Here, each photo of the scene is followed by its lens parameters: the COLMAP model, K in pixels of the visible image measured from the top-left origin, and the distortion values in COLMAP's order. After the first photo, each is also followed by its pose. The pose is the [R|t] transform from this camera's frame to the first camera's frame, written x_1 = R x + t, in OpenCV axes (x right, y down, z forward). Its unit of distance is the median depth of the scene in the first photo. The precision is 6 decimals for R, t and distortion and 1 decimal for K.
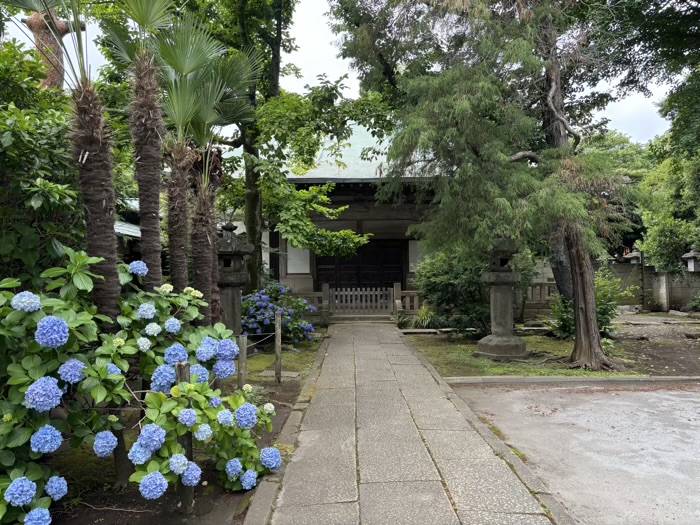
lens RADIAL K [[521.5, 0, 349.7], [0, 521.5, 263.6], [0, 0, 1]] dist [0.002648, -0.007630]
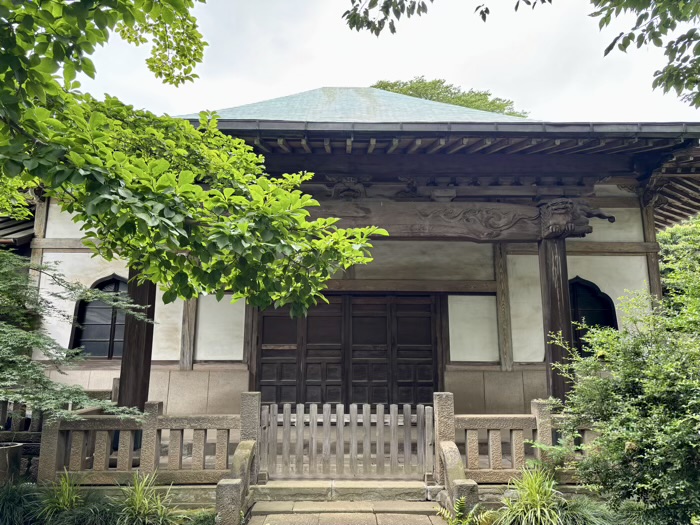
lens RADIAL K [[521.5, 0, 351.5], [0, 521.5, 261.5], [0, 0, 1]] dist [0.002648, -0.007630]
pose [[0.999895, 0.012865, 0.006710, 0.020788], [-0.011665, 0.987759, -0.155549, 0.002817], [-0.008629, 0.155454, 0.987805, 0.613082]]
